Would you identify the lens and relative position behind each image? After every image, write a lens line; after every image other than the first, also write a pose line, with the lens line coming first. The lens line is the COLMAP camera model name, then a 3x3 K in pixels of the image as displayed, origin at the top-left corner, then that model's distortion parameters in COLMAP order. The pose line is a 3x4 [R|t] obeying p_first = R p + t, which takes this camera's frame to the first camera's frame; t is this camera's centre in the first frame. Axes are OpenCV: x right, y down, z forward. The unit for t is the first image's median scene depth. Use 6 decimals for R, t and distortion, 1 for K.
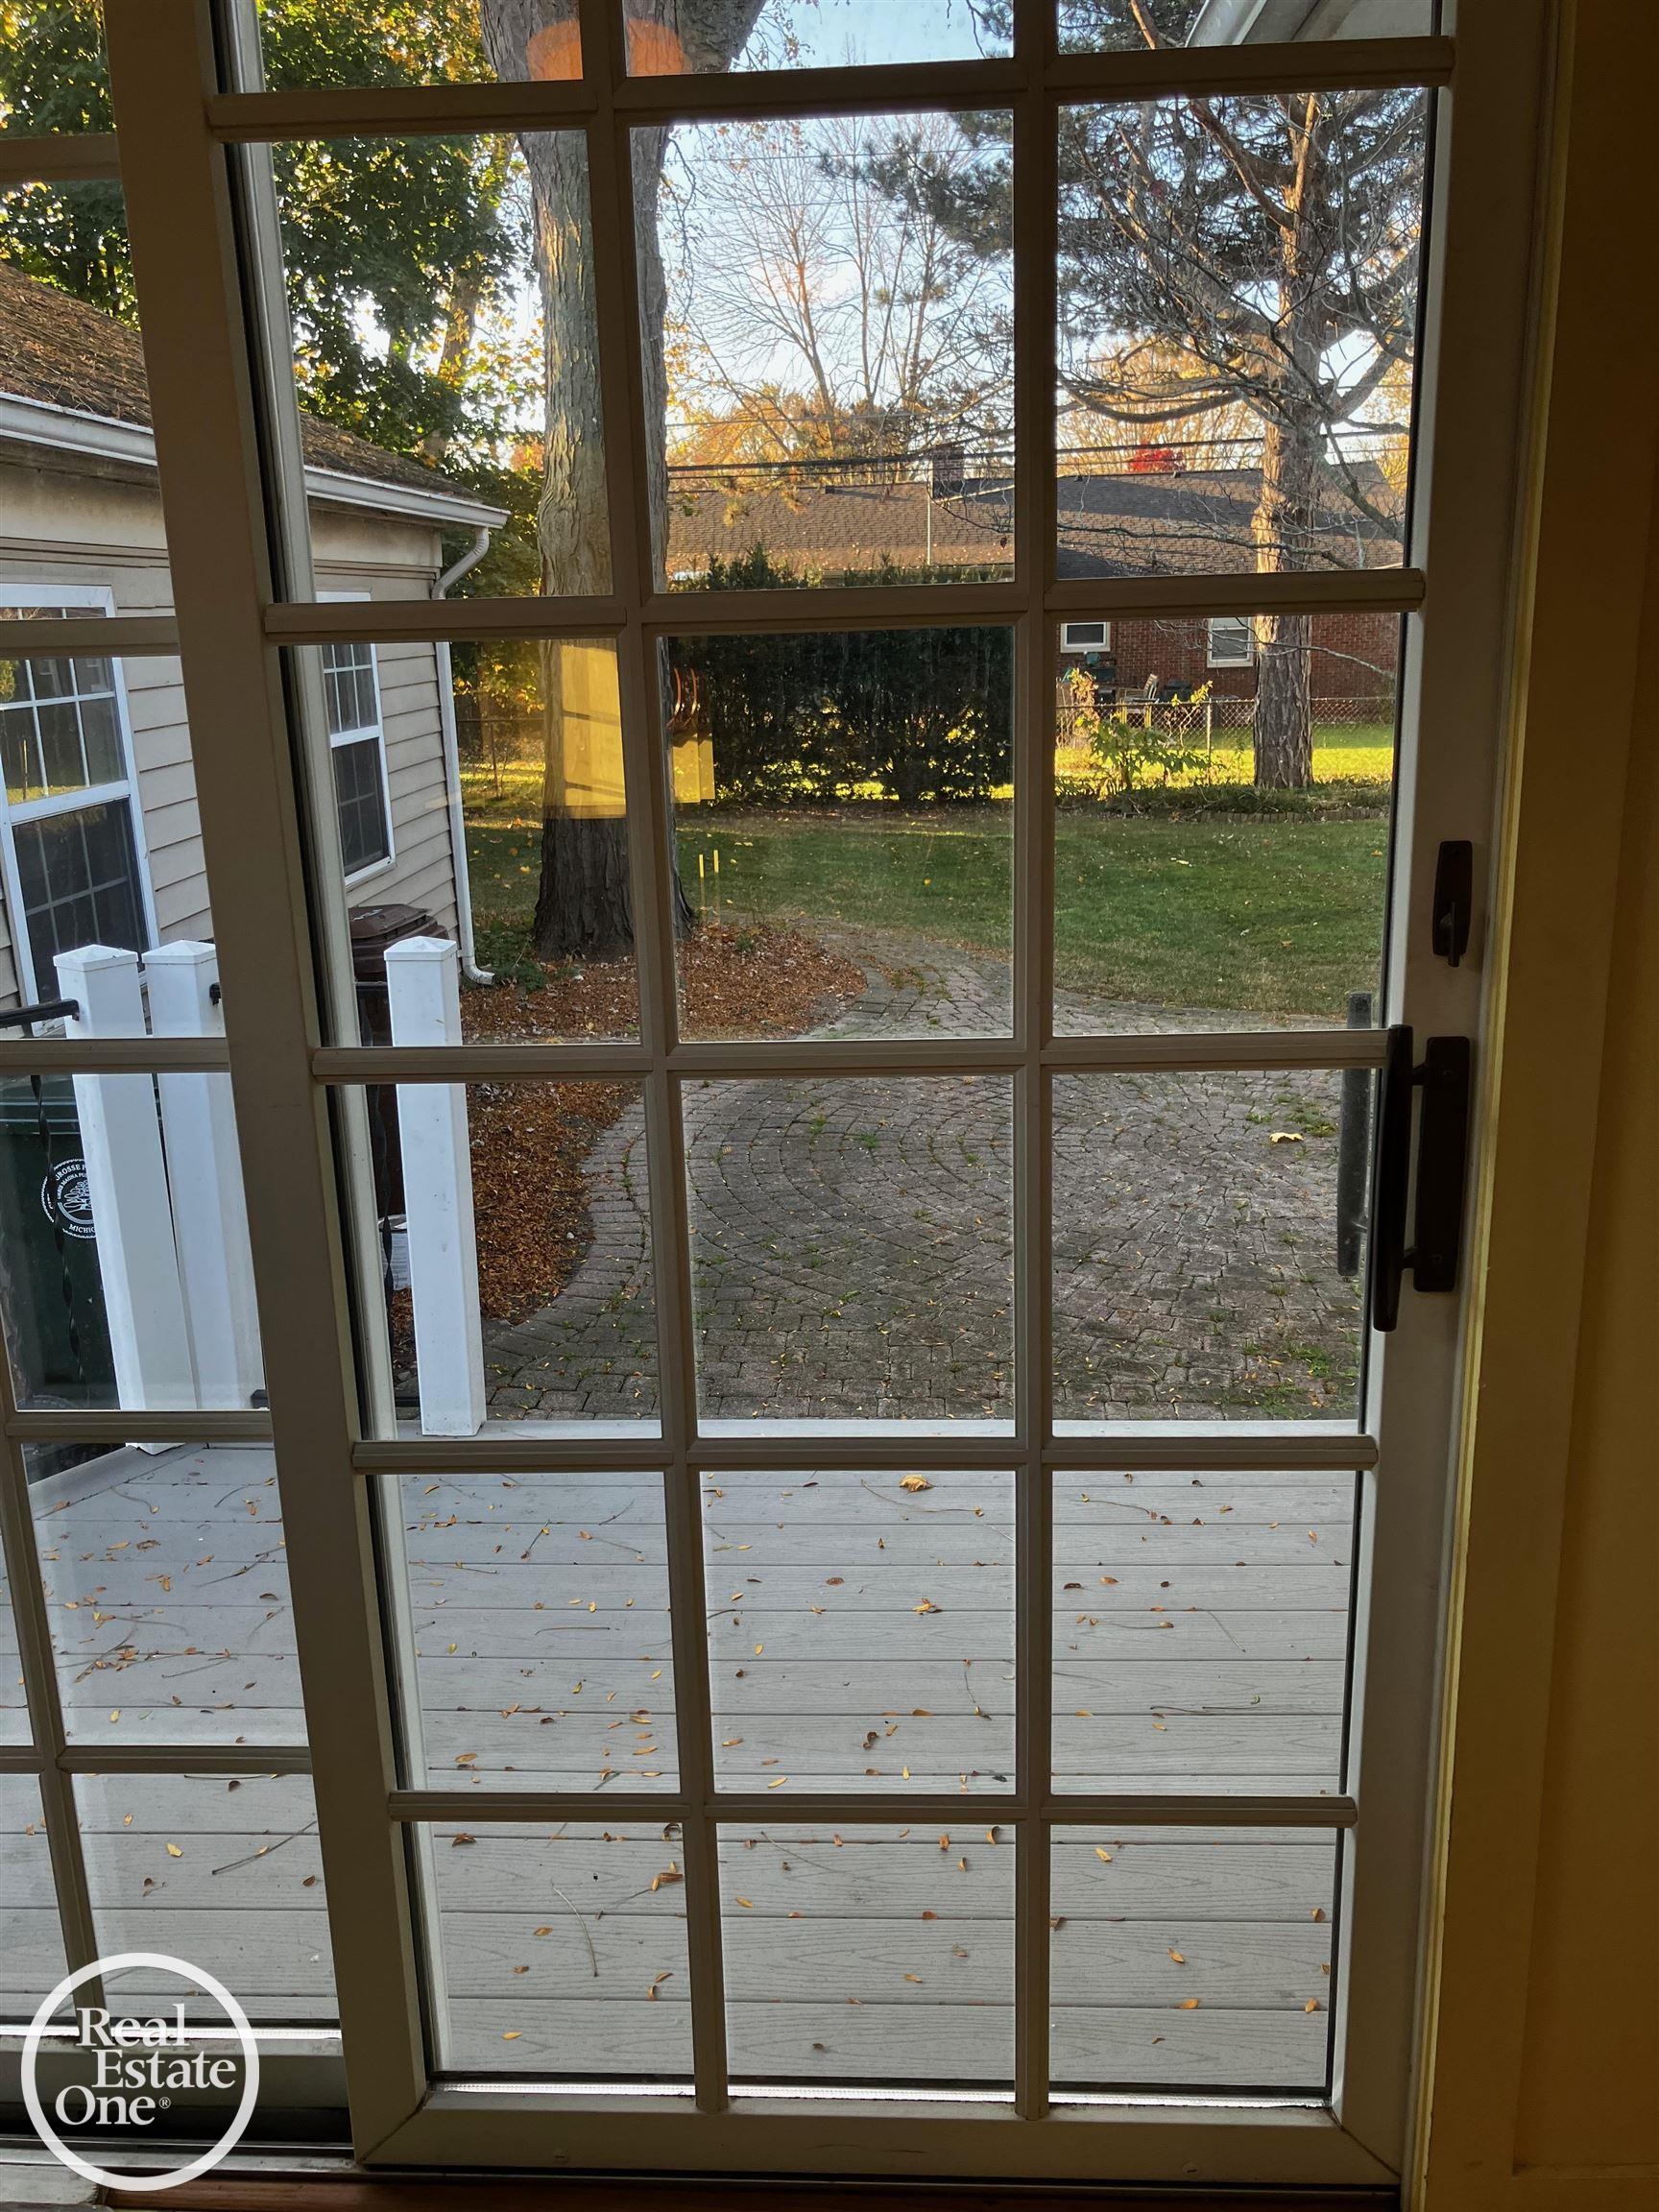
lens RADIAL K [[1813.9, 0, 818.8], [0, 1813.9, 1112.5], [0, 0, 1]] dist [0.058993, -0.071623]
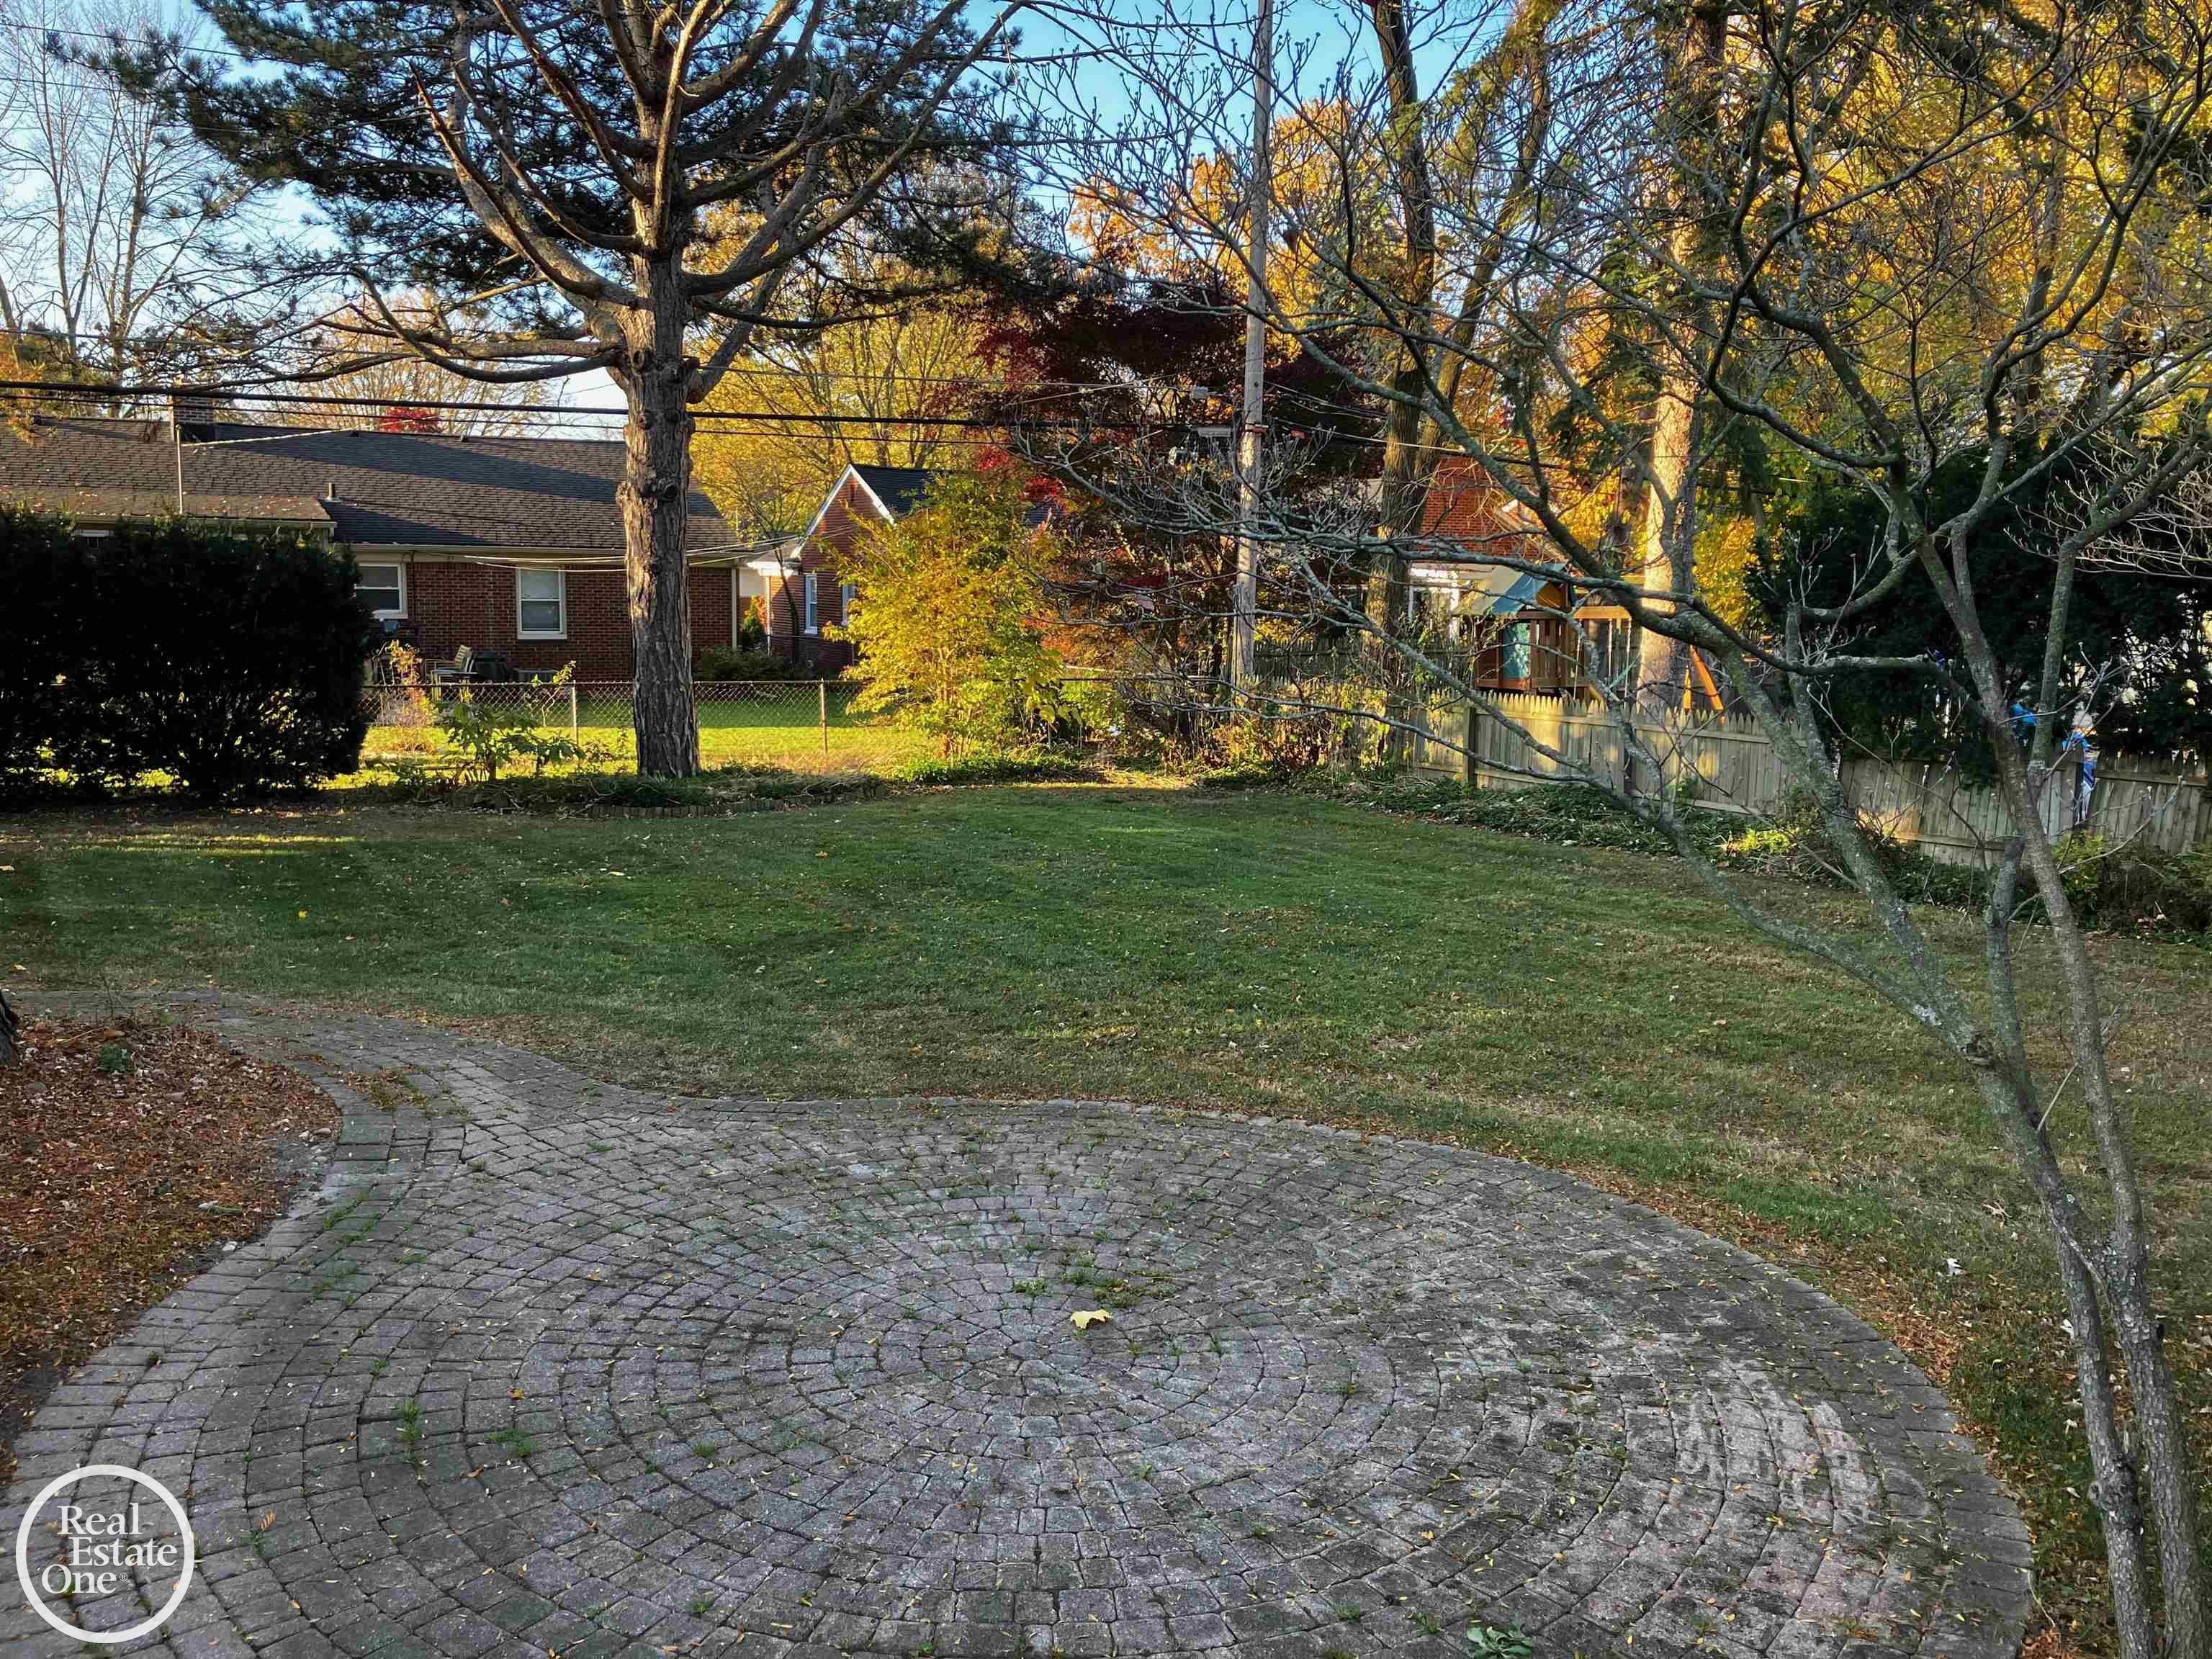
lens RADIAL K [[1813.9, 0, 1110.5], [0, 1813.9, 822.2], [0, 0, 1]] dist [0.058993, -0.071623]
pose [[0.851730, -0.028813, 0.523188, -0.036628], [0.099460, 0.989224, -0.107438, -0.032527], [-0.514455, 0.143544, 0.845418, 0.104763]]
